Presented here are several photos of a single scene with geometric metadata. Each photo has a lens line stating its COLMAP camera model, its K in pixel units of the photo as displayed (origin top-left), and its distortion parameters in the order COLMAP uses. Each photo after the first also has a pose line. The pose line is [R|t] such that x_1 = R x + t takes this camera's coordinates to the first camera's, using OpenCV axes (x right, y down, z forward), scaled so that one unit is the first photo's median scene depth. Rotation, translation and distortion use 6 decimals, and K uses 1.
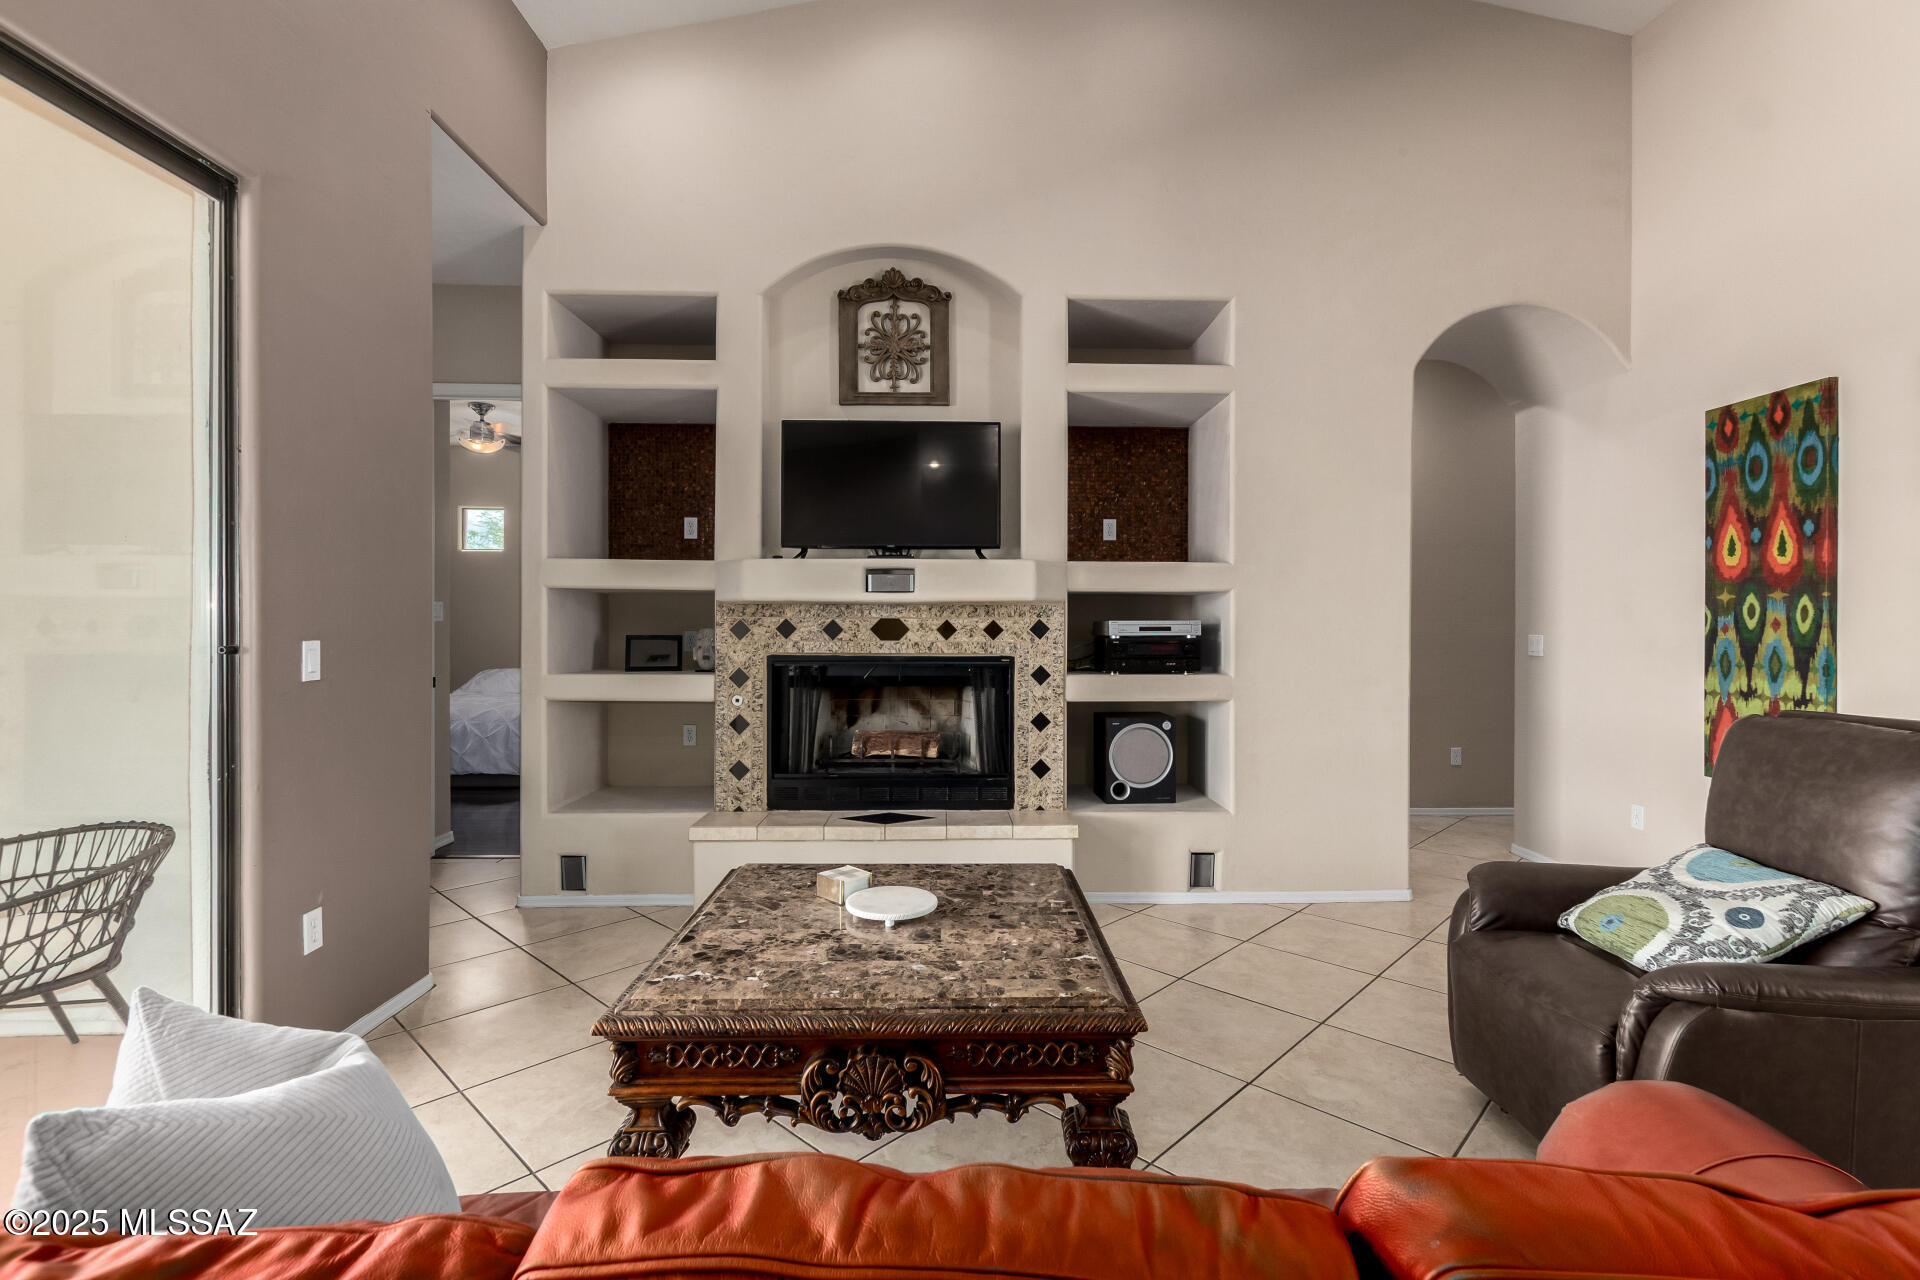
lens RADIAL K [[881.7, 0, 975.8], [0, 881.7, 627.4], [0, 0, 1]] dist [0.010352, -0.007147]
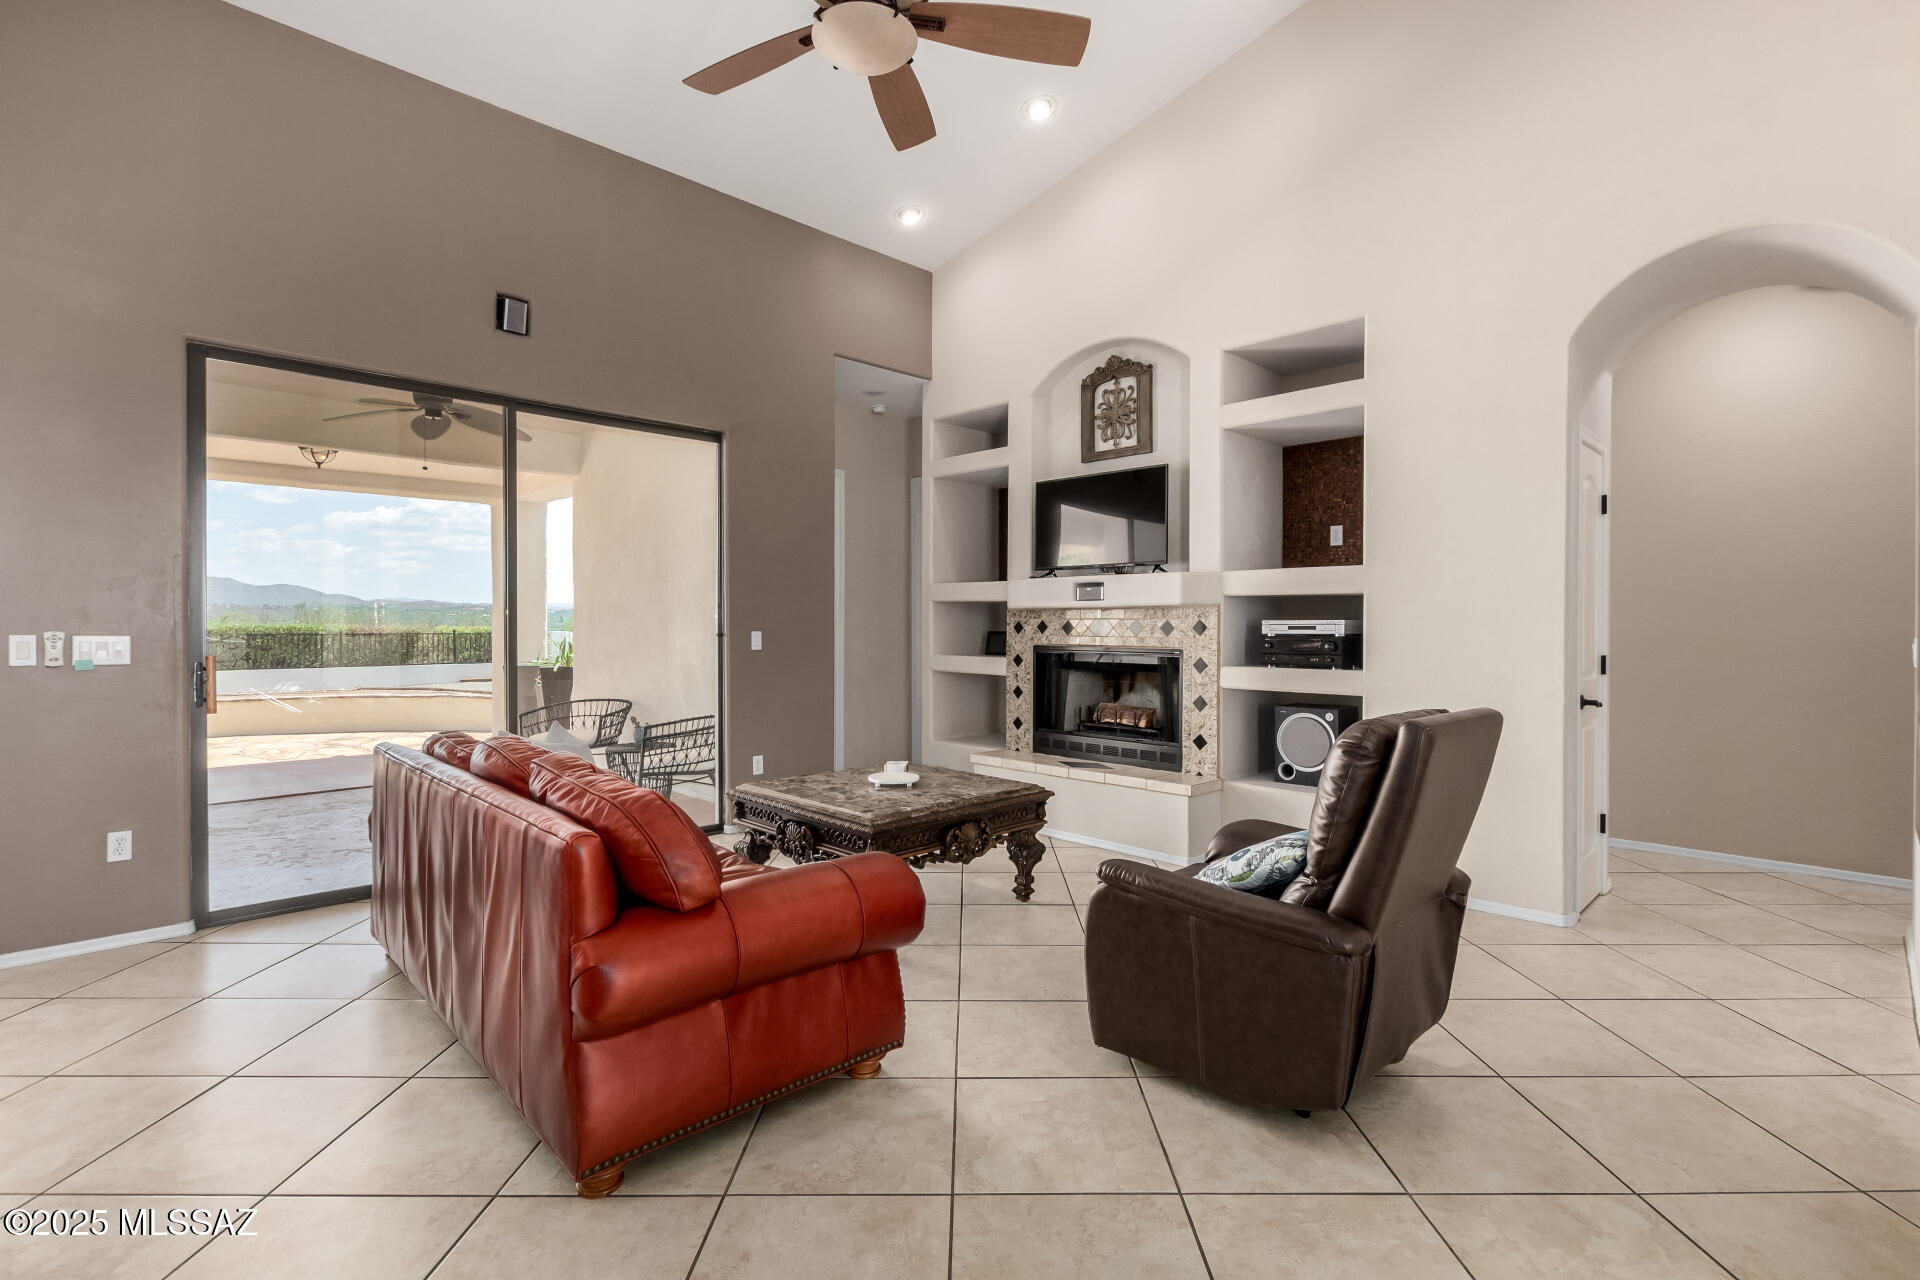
lens RADIAL K [[881.7, 0, 960.9], [0, 881.7, 630.6], [0, 0, 1]] dist [0.010352, -0.007147]
pose [[0.686783, 0.005453, -0.726842, 0.734784], [-0.002025, 0.999982, 0.005588, -0.000332], [0.726859, -0.002366, 0.686782, -0.080000]]
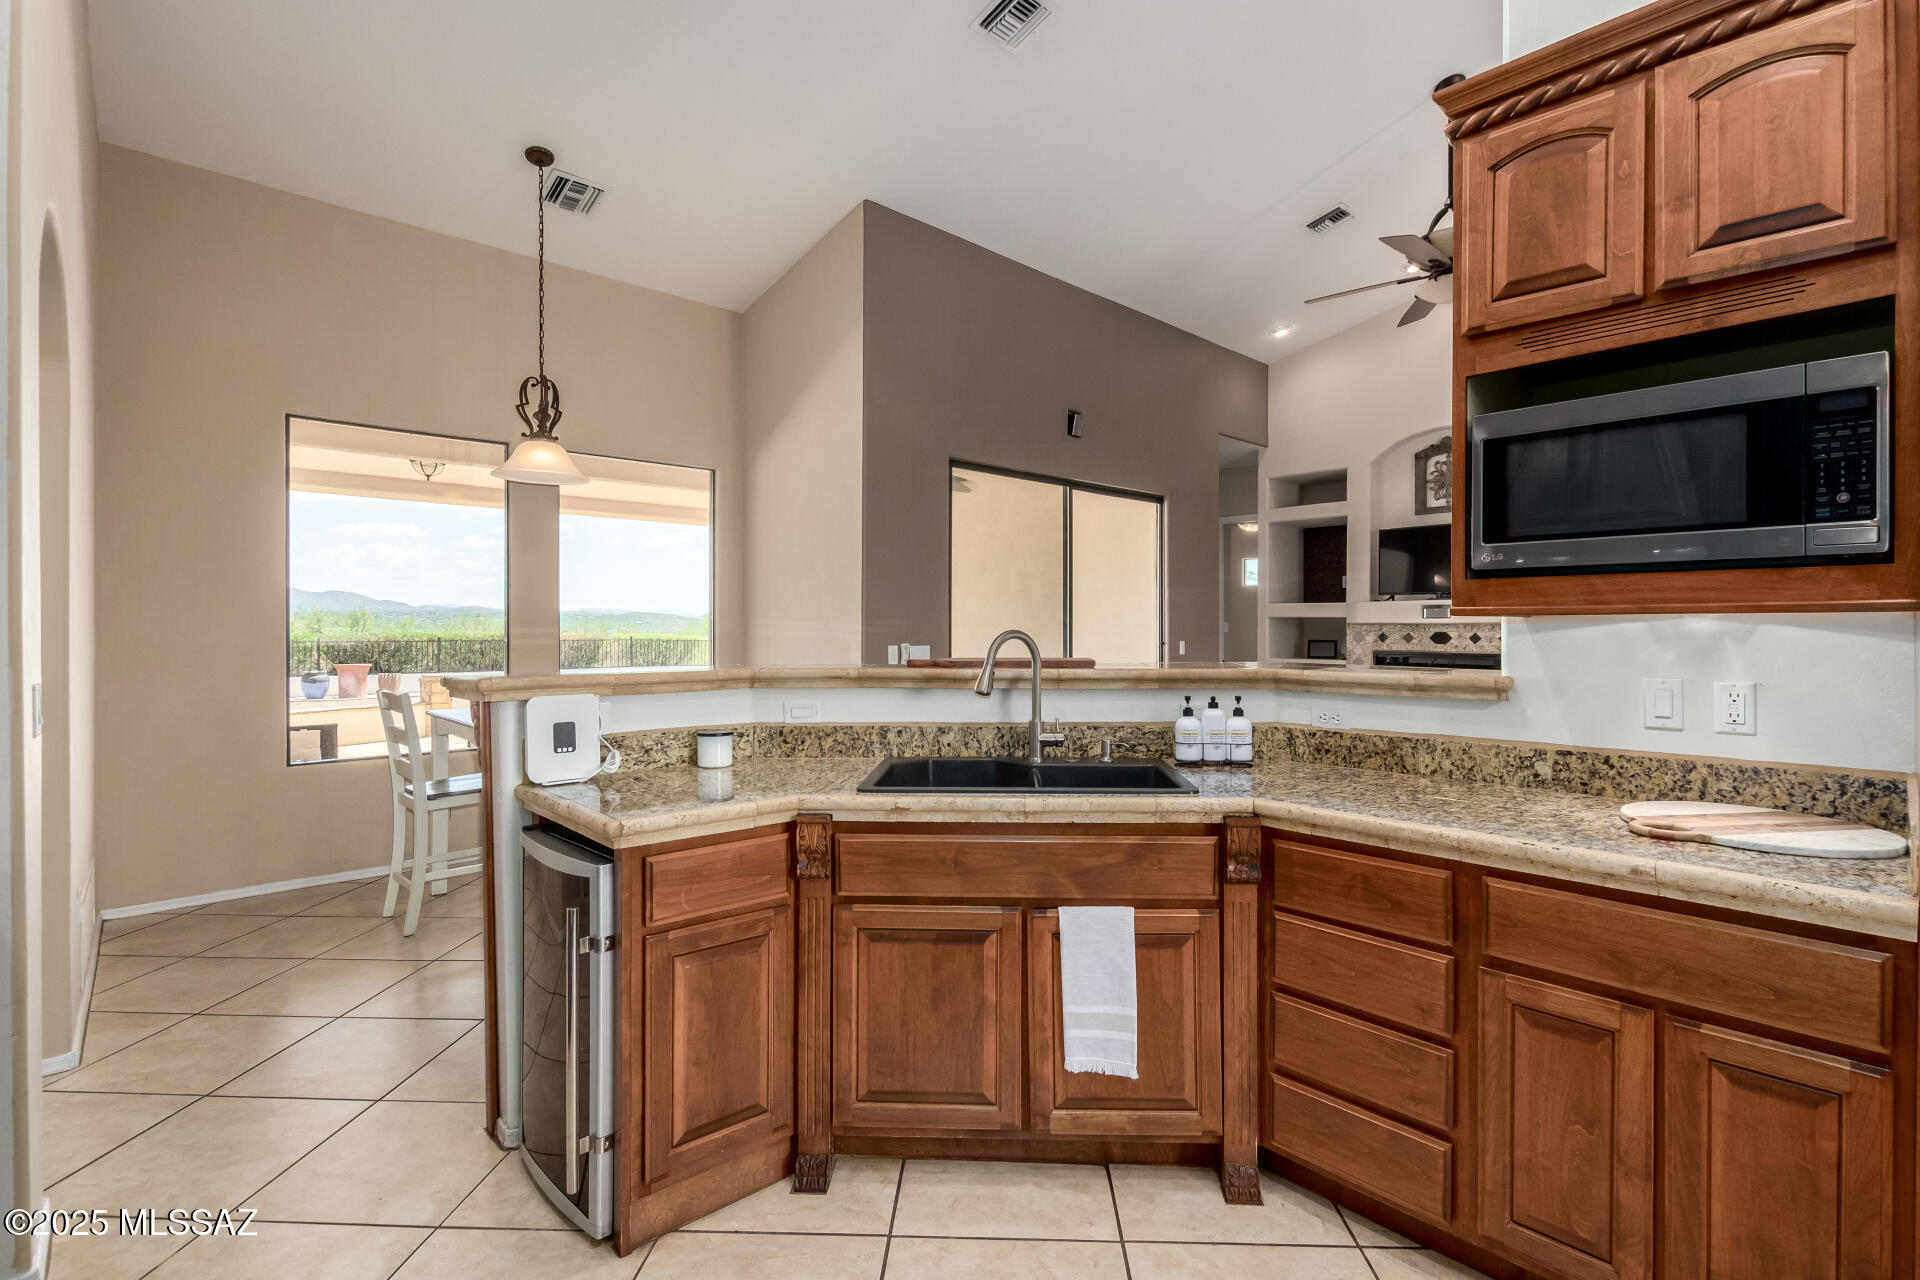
lens RADIAL K [[881.7, 0, 974.3], [0, 881.7, 625.7], [0, 0, 1]] dist [0.010352, -0.007147]
pose [[0.668515, -0.002221, -0.743696, 0.614973], [-0.001666, 0.999989, -0.004483, -0.013343], [0.743697, 0.004236, 0.668503, -0.933808]]
